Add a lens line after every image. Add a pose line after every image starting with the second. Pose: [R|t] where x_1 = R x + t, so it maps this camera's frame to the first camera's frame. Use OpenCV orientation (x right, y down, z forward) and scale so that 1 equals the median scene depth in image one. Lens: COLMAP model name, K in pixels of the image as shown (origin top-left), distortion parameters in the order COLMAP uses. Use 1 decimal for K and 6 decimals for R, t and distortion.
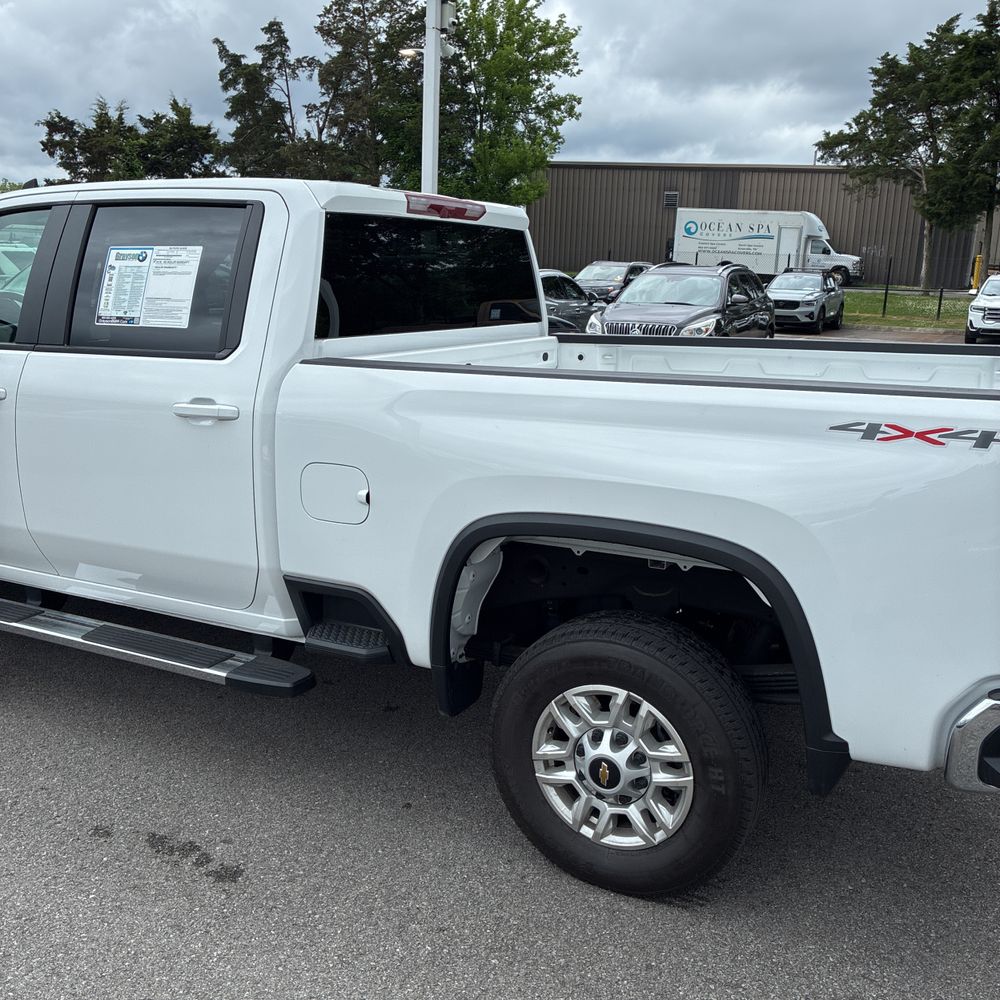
lens RADIAL K [[1015.5, 0, 499.3], [0, 1015.5, 486.4], [0, 0, 1]] dist [0.039127, -0.033799]
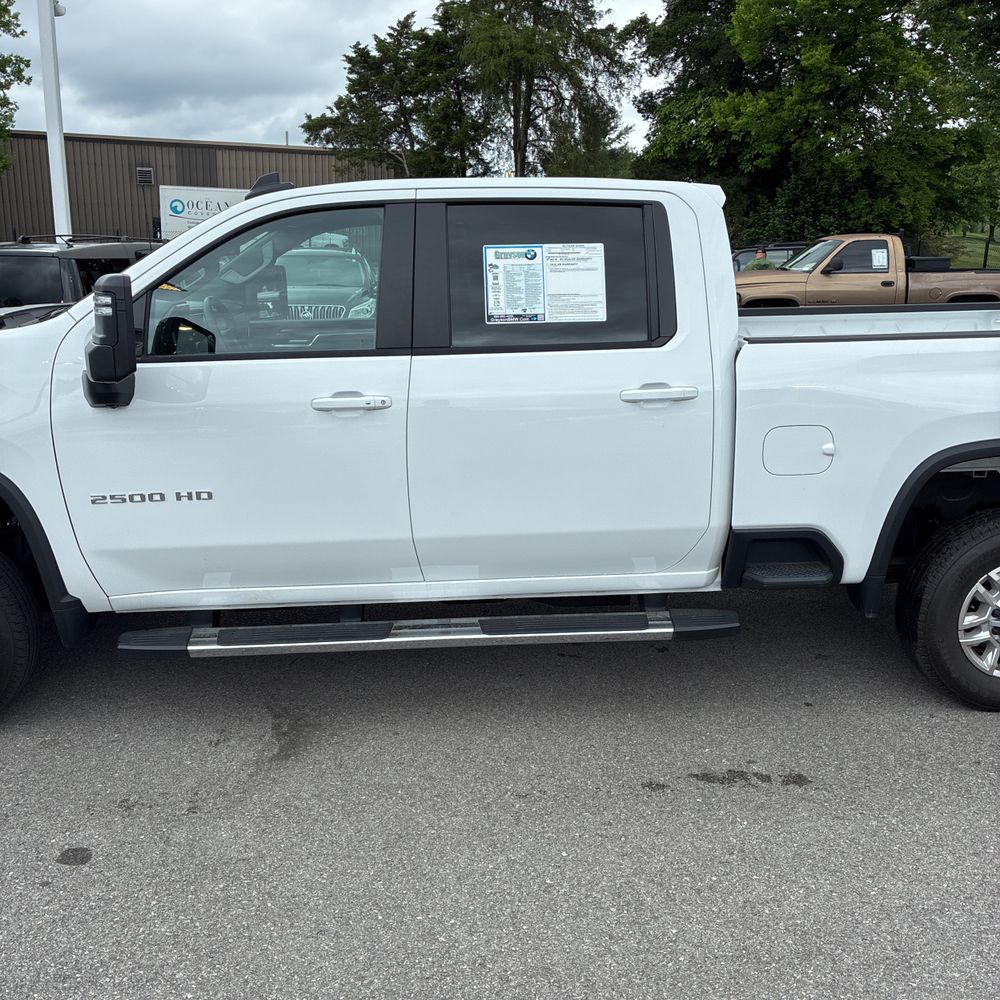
lens RADIAL K [[1014.5, 0, 501.3], [0, 1014.5, 497.2], [0, 0, 1]] dist [0.018443, 0.012446]
pose [[0.856865, -0.141708, 0.495683, -0.086673], [0.126338, 0.989882, 0.064596, -0.004937], [-0.499821, 0.007274, 0.866098, 0.011929]]
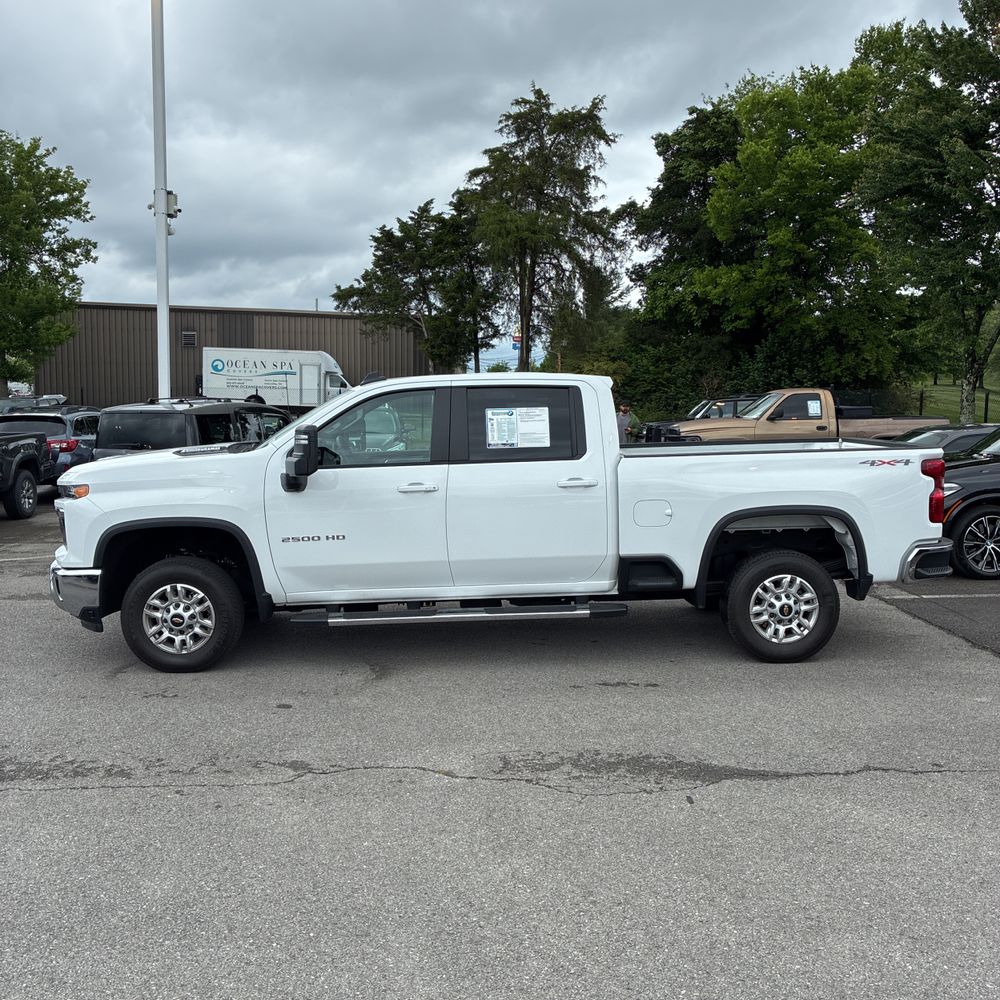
lens RADIAL K [[1009.1, 0, 493.8], [0, 1009.1, 494.4], [0, 0, 1]] dist [0.076948, -0.124189]
pose [[0.865989, -0.074124, 0.494540, -0.128498], [0.131169, 0.987996, -0.081605, 0.008271], [-0.482554, 0.135537, 0.865316, -0.062842]]
